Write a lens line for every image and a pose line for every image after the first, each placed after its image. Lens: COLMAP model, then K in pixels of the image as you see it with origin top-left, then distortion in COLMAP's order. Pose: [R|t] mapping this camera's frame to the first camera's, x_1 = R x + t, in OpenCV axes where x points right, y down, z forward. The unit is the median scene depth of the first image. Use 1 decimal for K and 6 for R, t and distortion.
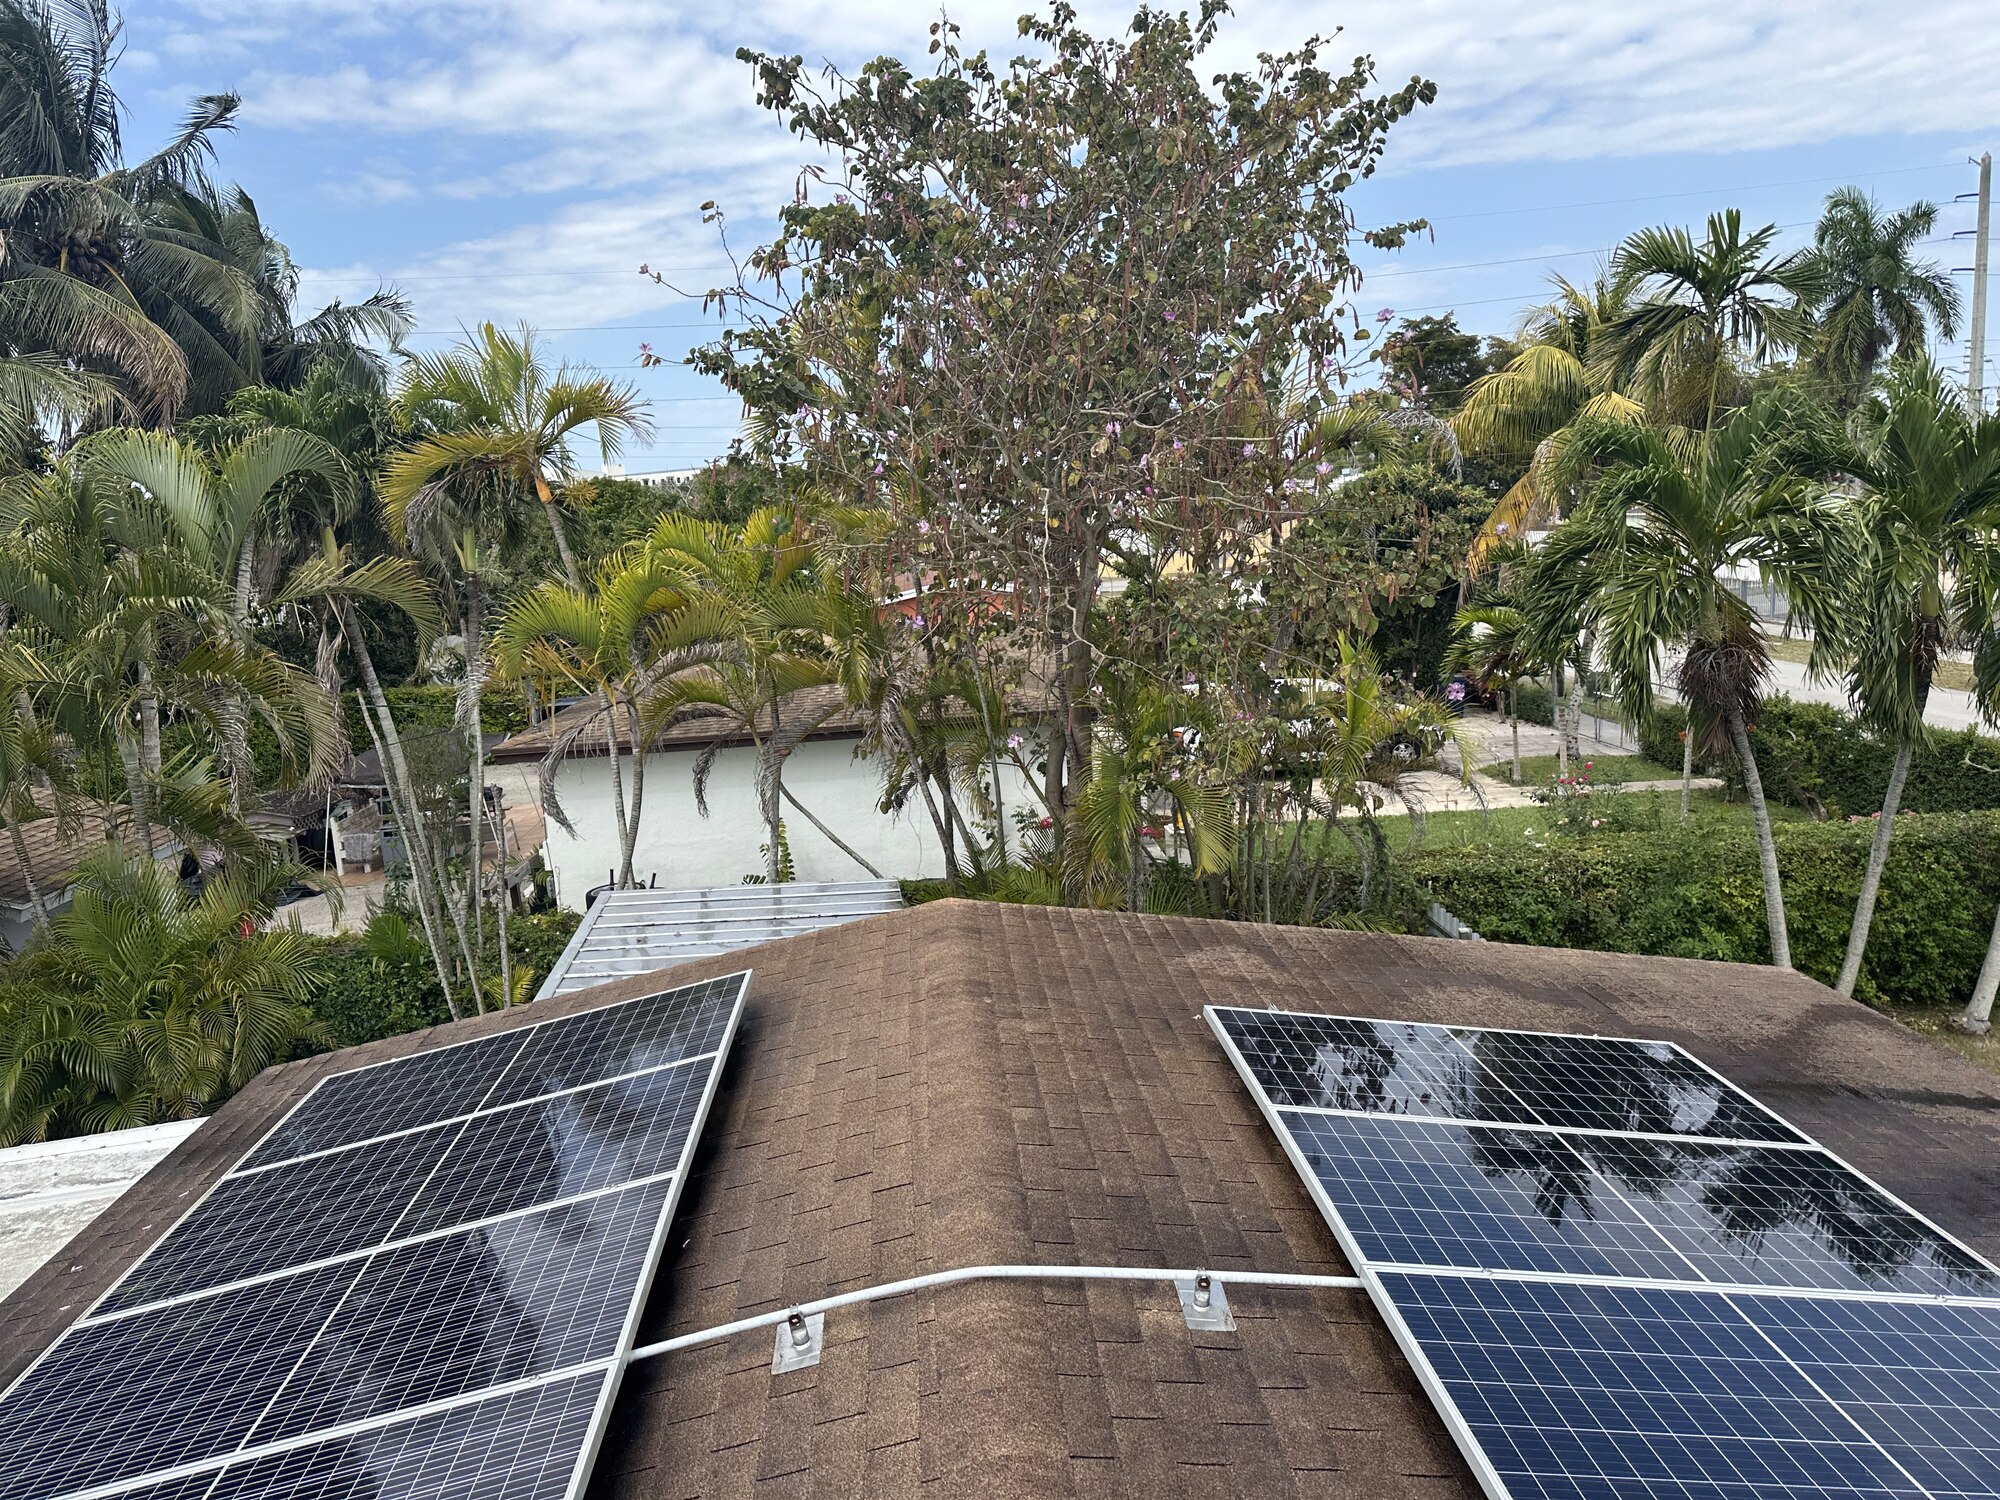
lens RADIAL K [[1410.6, 0, 1000.0], [0, 1410.6, 750.0], [0, 0, 1]] dist [0.008334, -0.001686]
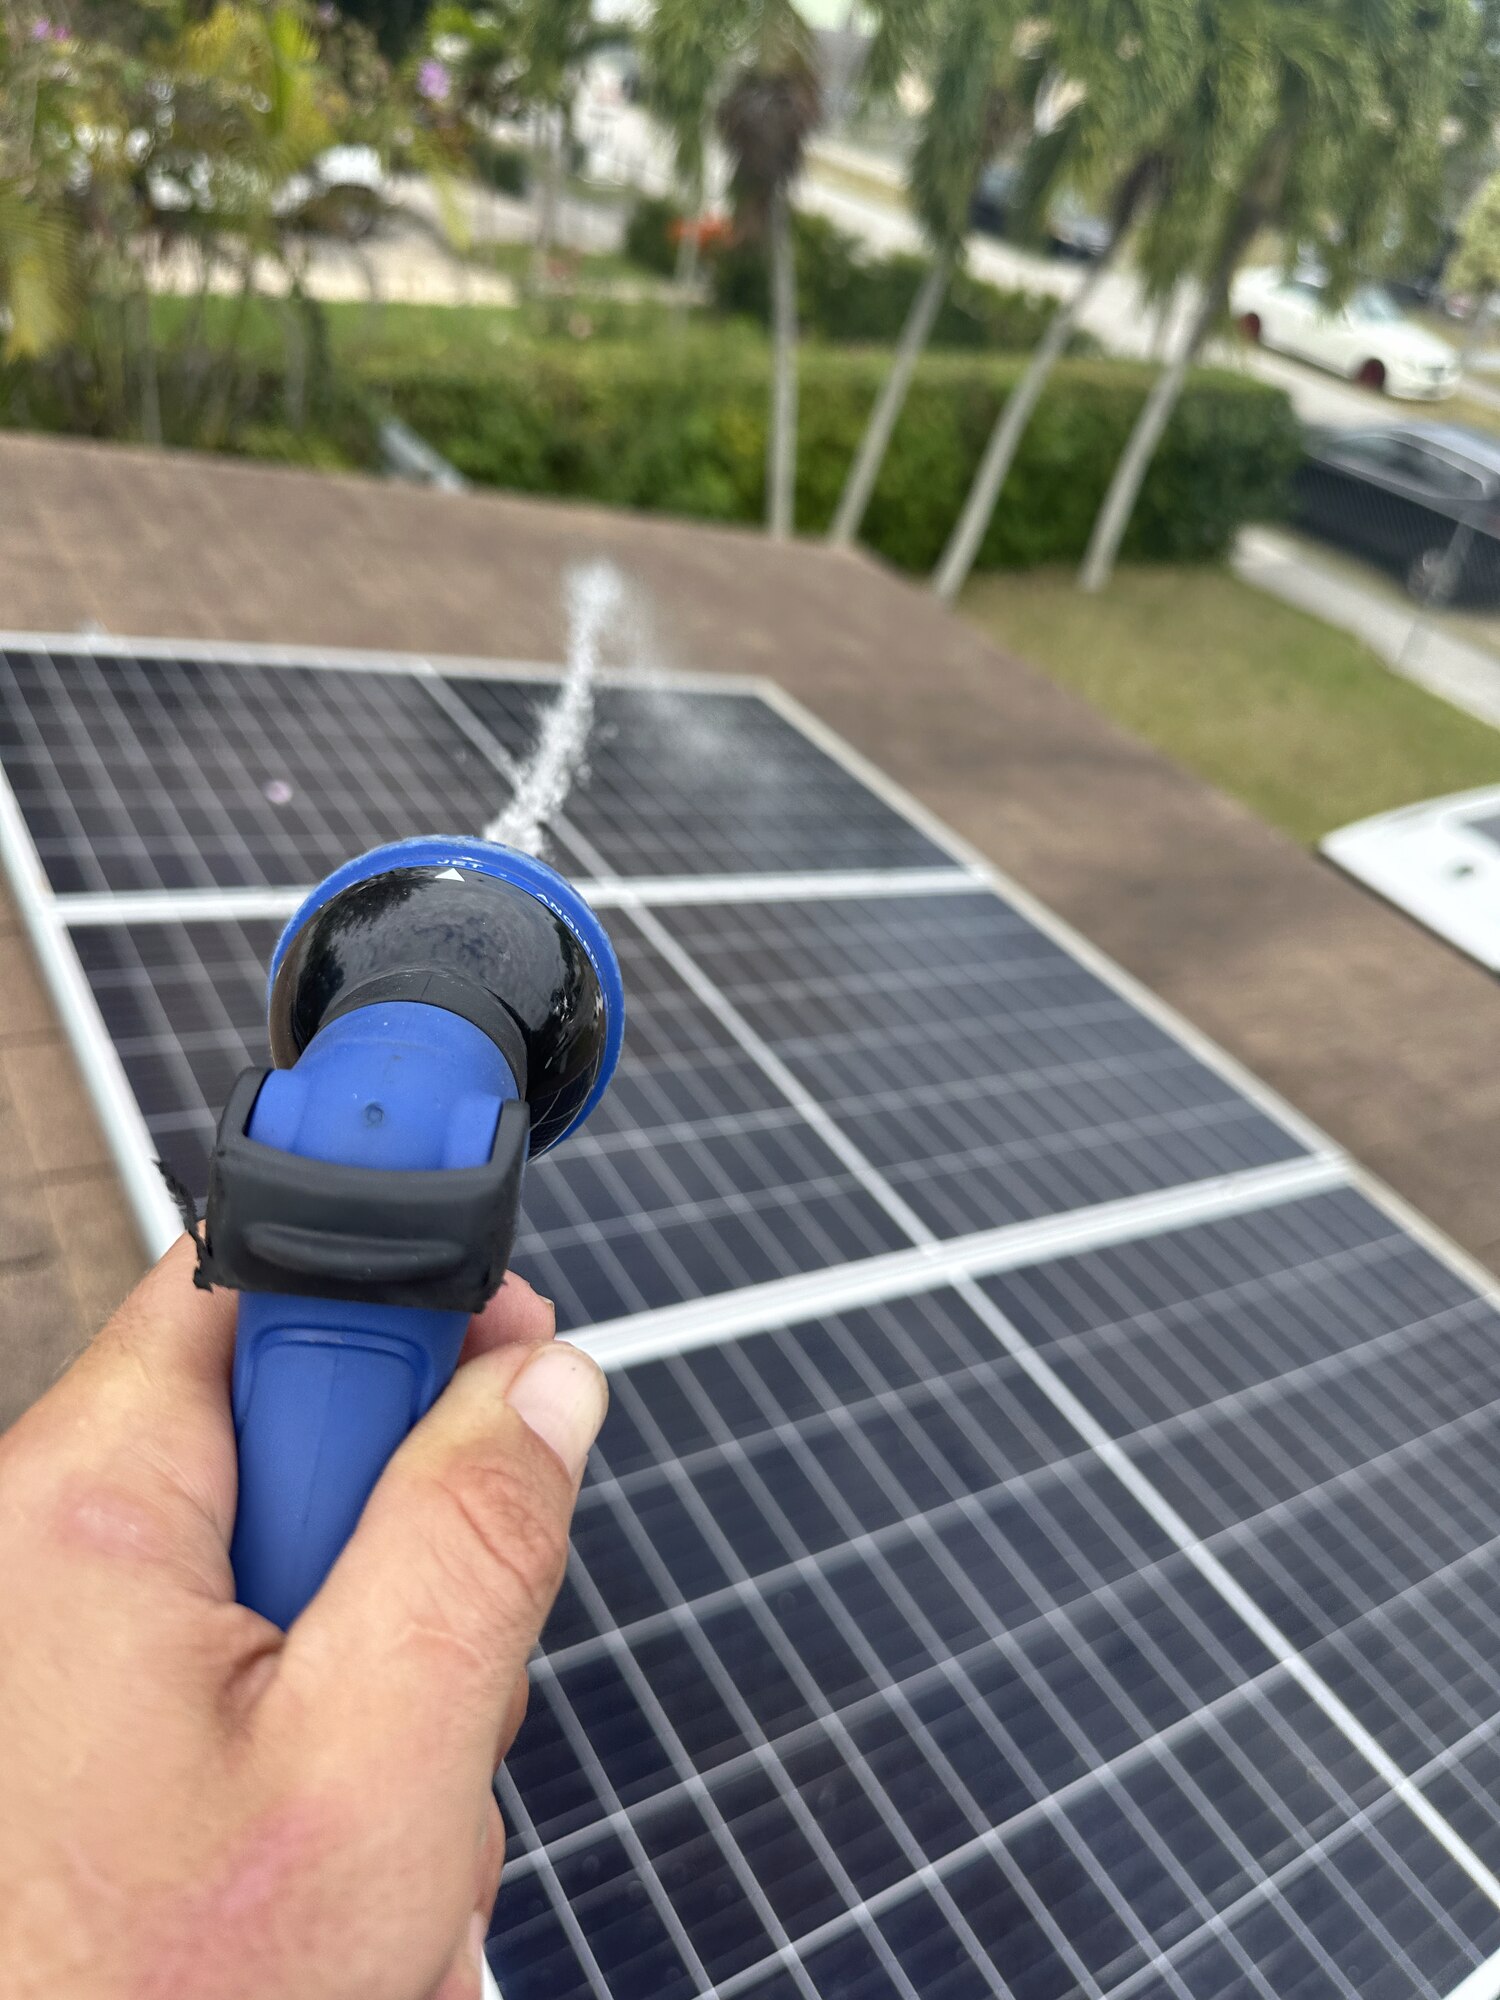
lens RADIAL K [[1513.9, 0, 686.7], [0, 1513.9, 1001.8], [0, 0, 1]] dist [-0.001354, 0.001380]
pose [[0.883137, -0.109925, 0.456054, 0.050768], [-0.112722, 0.893951, 0.433757, 0.018294], [-0.455371, -0.434474, 0.777091, 0.184184]]
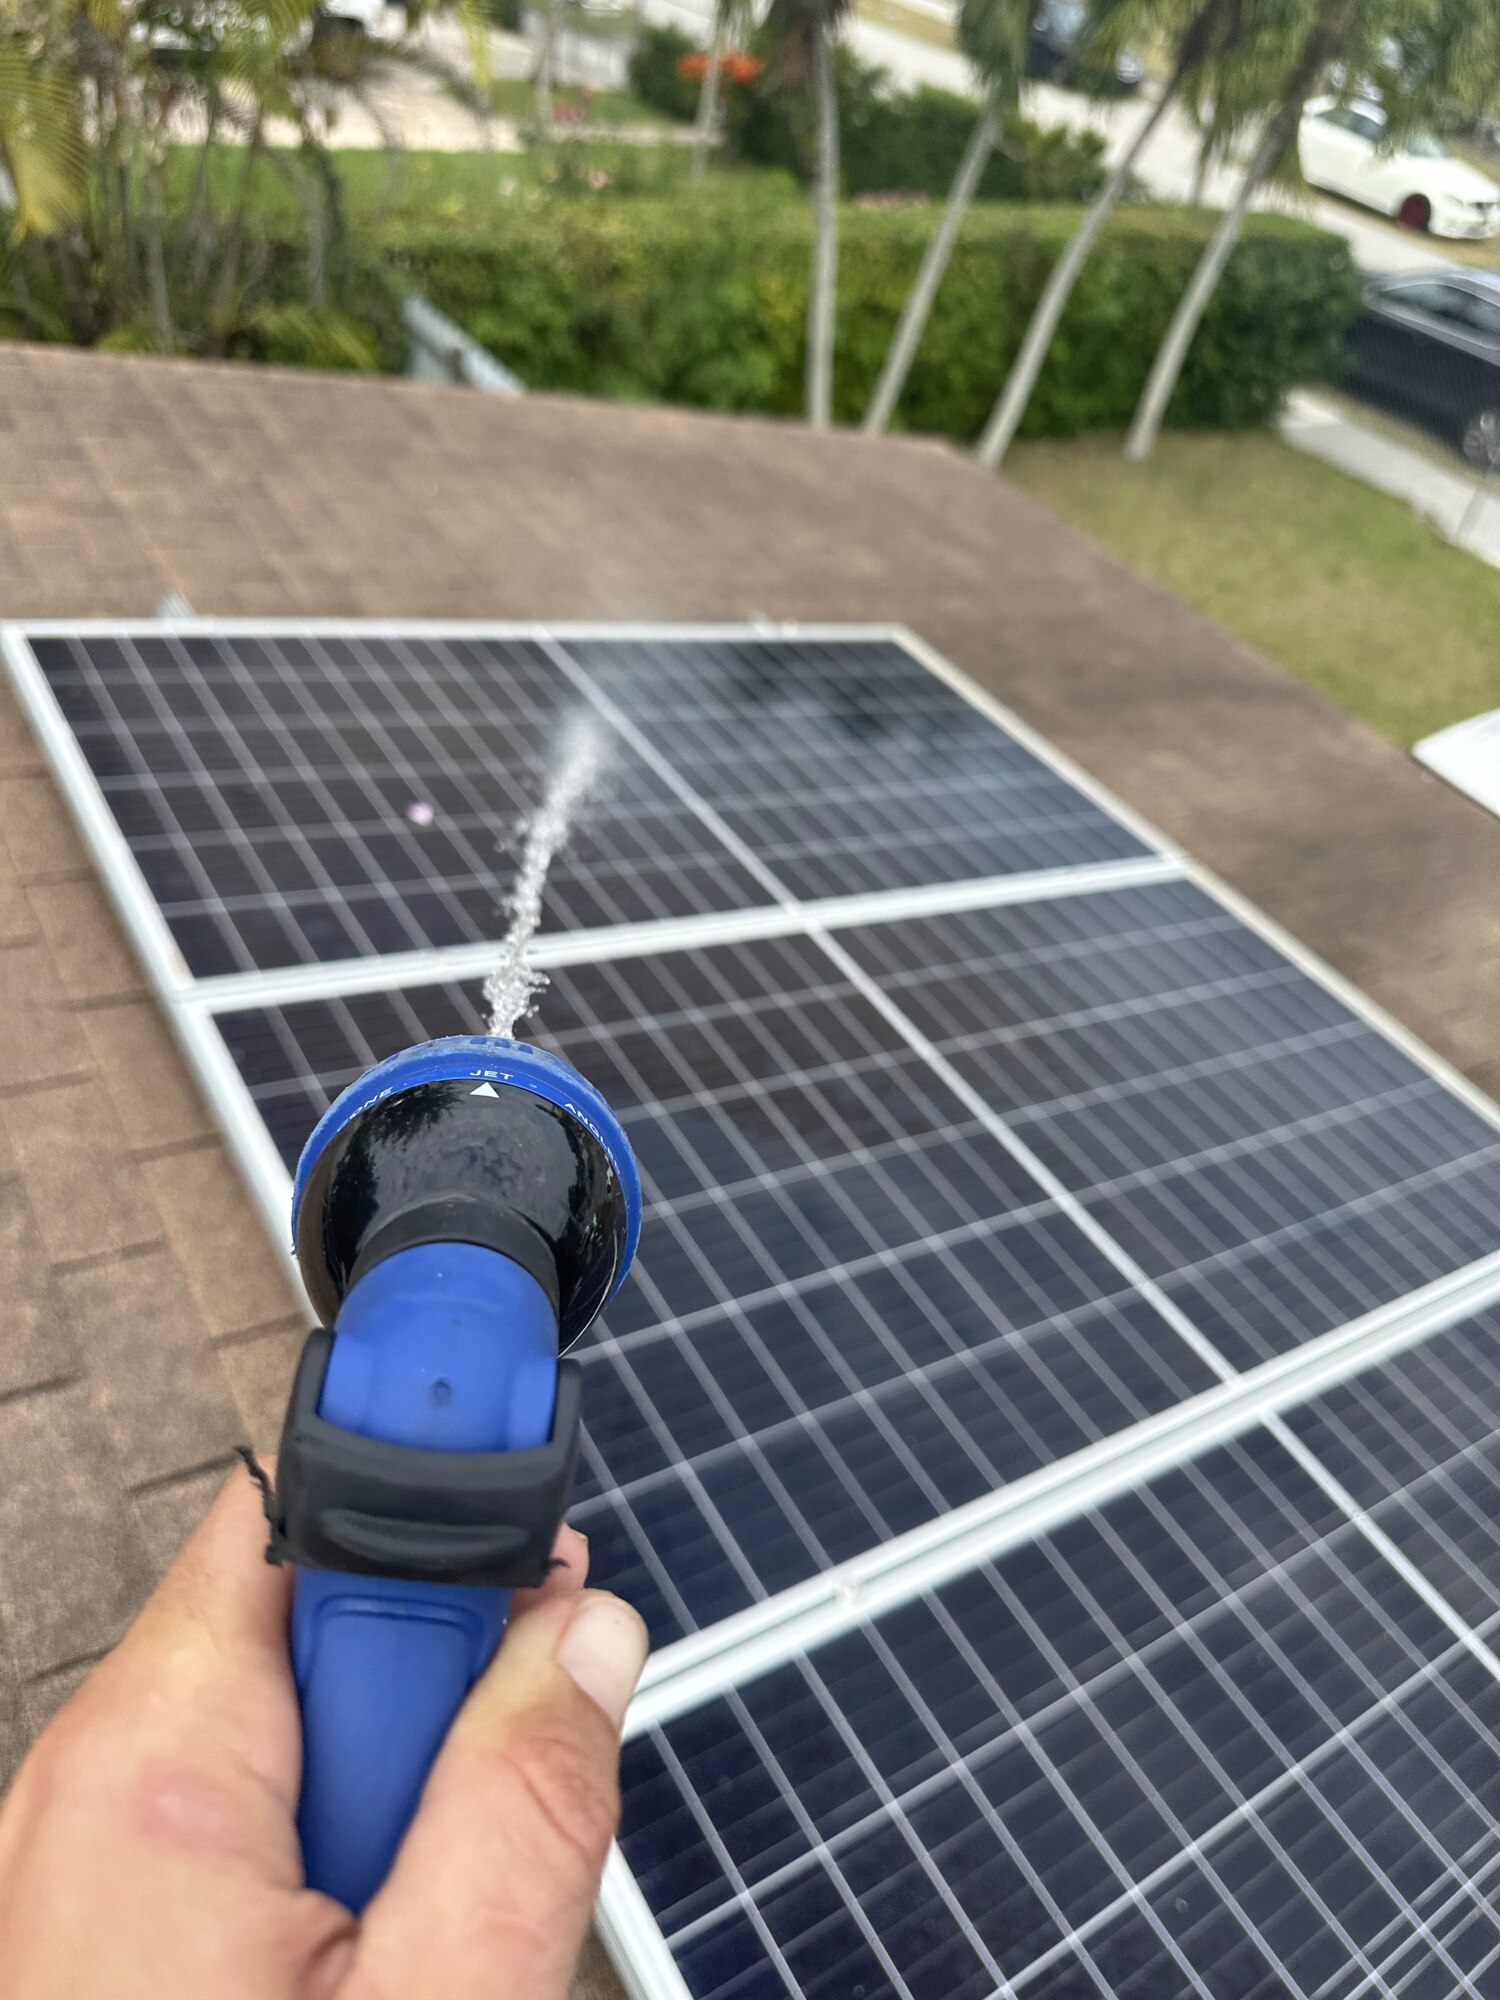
lens RADIAL K [[1513.9, 0, 686.7], [0, 1513.9, 1001.8], [0, 0, 1]] dist [-0.001354, 0.001380]
pose [[0.881853, -0.159667, 0.443669, 0.044343], [-0.101242, 0.854865, 0.508878, 0.013781], [-0.460528, -0.493673, 0.737700, 0.222379]]
